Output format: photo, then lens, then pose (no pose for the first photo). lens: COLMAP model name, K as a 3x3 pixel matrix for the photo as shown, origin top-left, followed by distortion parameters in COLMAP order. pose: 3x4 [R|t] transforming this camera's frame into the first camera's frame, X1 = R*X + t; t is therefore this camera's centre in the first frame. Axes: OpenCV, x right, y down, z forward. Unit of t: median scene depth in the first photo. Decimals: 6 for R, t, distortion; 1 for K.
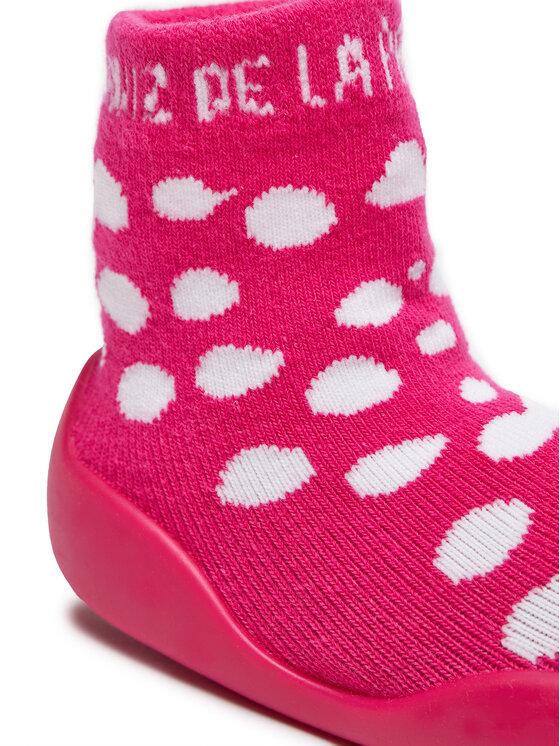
lens RADIAL K [[1783.3, 0, 280.0], [0, 1783.3, 373.0], [0, 0, 1]] dist [-0.281734, -0.333631]
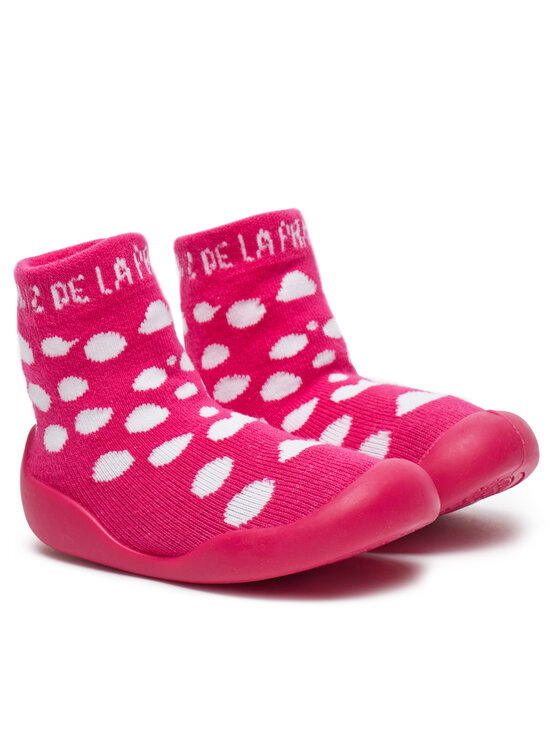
lens RADIAL K [[2182.0, 0, 280.0], [0, 2182.0, 373.0], [0, 0, 1]] dist [-0.053305, -1.951259]
pose [[0.984448, -0.169007, -0.047953, 0.338716], [0.166704, 0.984811, -0.048556, 0.109575], [0.055431, 0.039807, 0.997669, -1.646287]]
